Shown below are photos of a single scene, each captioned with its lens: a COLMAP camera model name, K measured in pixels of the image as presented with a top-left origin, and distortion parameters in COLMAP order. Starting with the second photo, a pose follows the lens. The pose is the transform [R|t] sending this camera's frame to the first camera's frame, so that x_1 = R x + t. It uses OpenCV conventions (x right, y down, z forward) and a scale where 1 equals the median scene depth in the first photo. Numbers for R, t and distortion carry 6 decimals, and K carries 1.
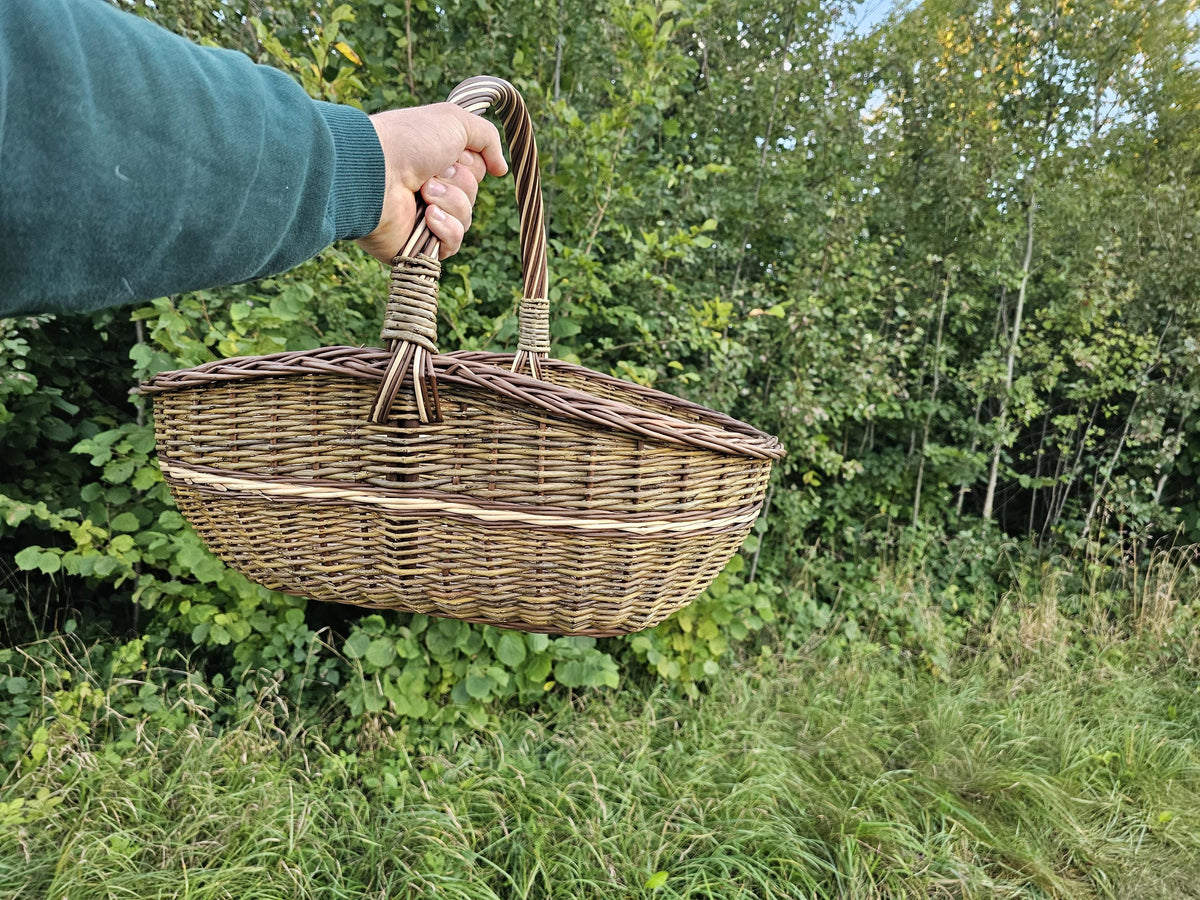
lens RADIAL K [[825.5, 0, 609.4], [0, 825.5, 458.6], [0, 0, 1]] dist [0.039261, -0.046161]
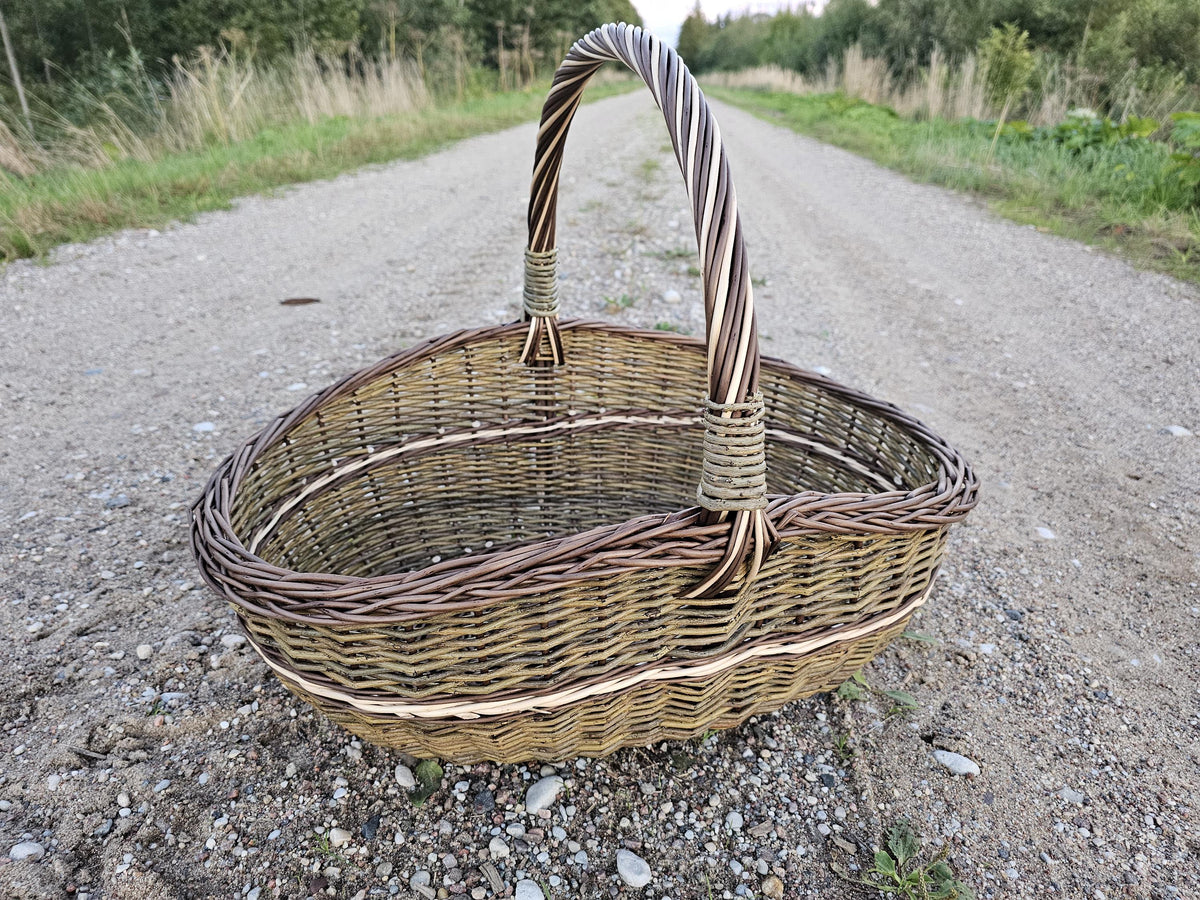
lens RADIAL K [[825.5, 0, 589.2], [0, 825.5, 447.7], [0, 0, 1]] dist [0.039261, -0.046161]
pose [[0.900368, -0.244058, 0.360241, -0.614073], [0.115443, 0.932206, 0.343024, -0.455957], [-0.419536, -0.267261, 0.867503, 0.398549]]
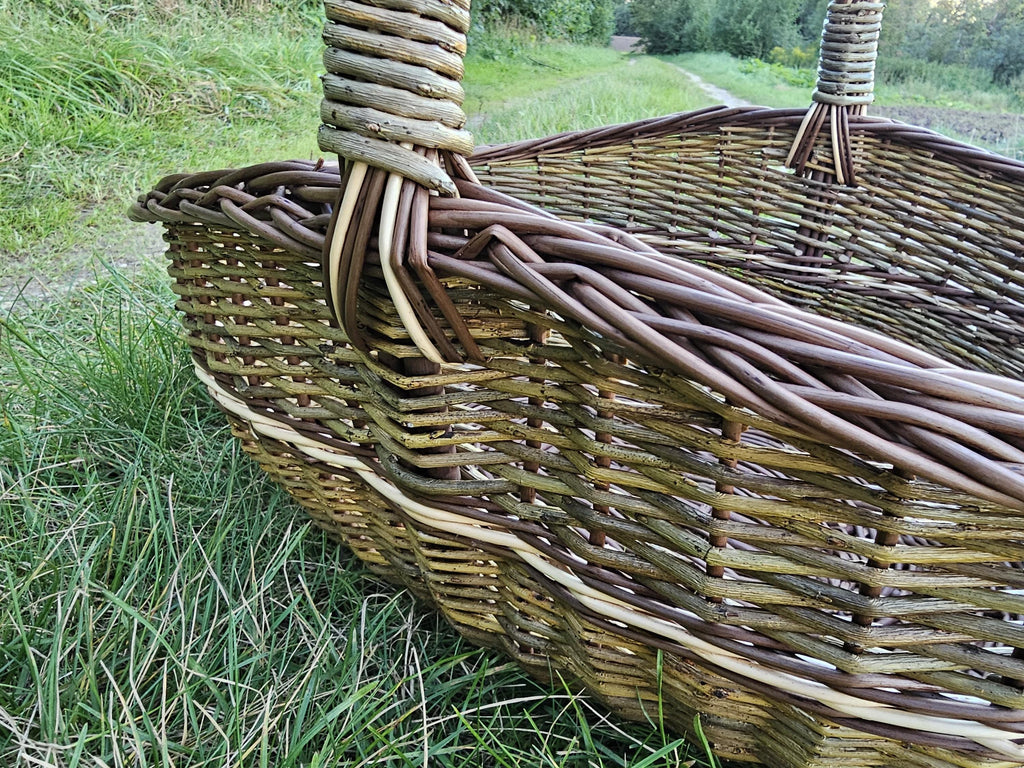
lens RADIAL K [[722.3, 0, 579.5], [0, 722.3, 351.6], [0, 0, 1]] dist [0.010972, 0.005172]
pose [[0.885686, 0.139783, -0.442743, -0.010153], [-0.027103, 0.967541, 0.251256, -0.137872], [0.463493, -0.210534, 0.860726, 0.727397]]
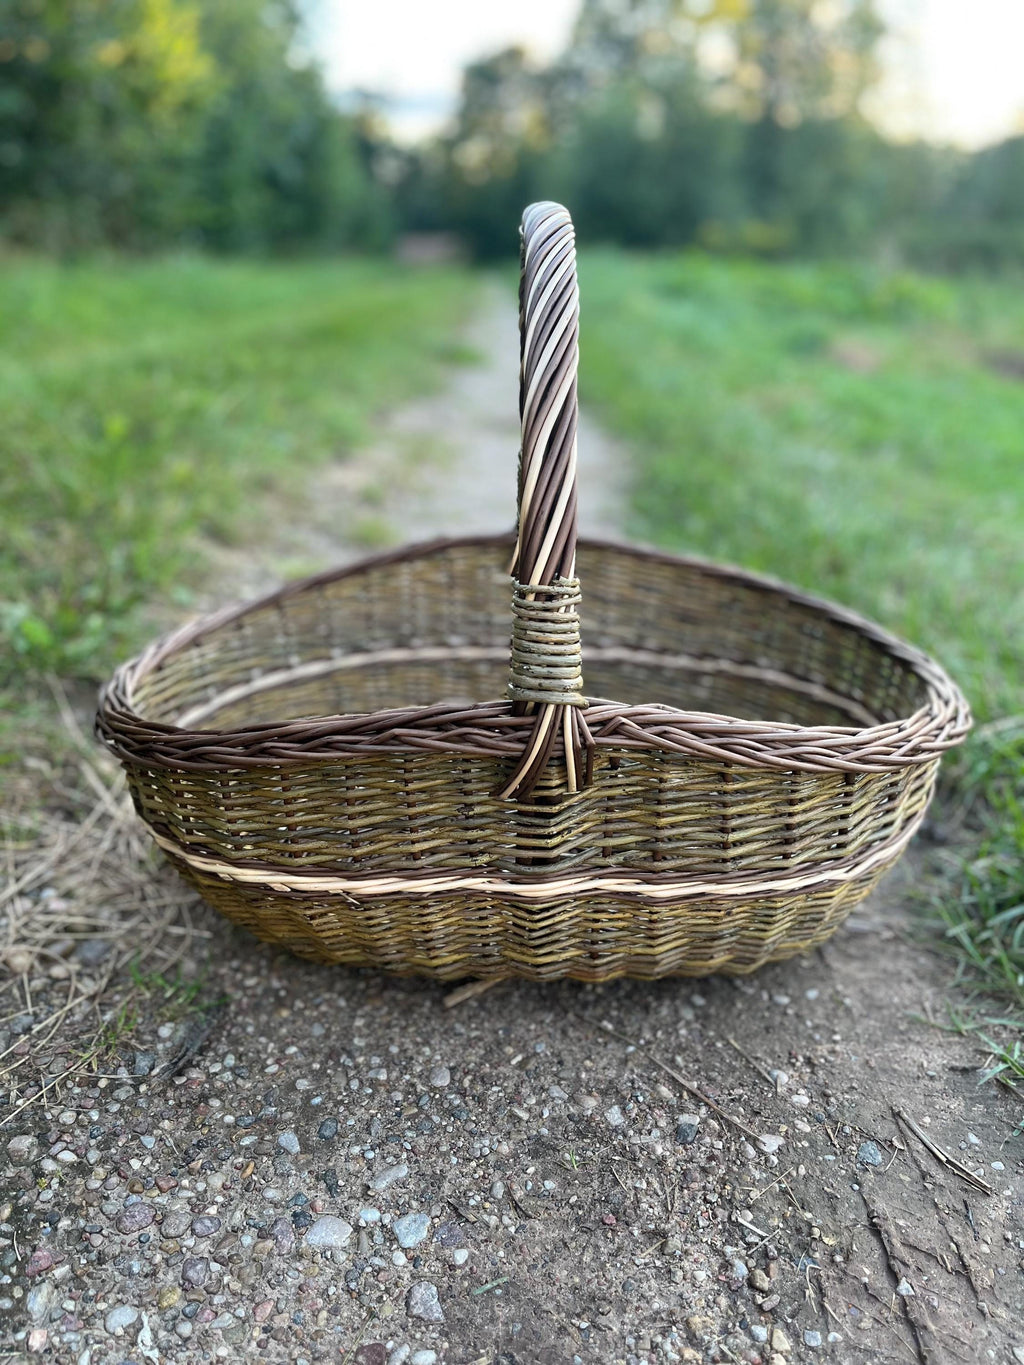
lens RADIAL K [[1049.8, 0, 516.1], [0, 1049.8, 674.9], [0, 0, 1]] dist [0.004163, -0.008624]
pose [[0.989567, -0.120089, 0.079593, -0.332014], [0.097275, 0.964445, 0.245730, -0.375185], [-0.106273, -0.235424, 0.966065, 0.131543]]
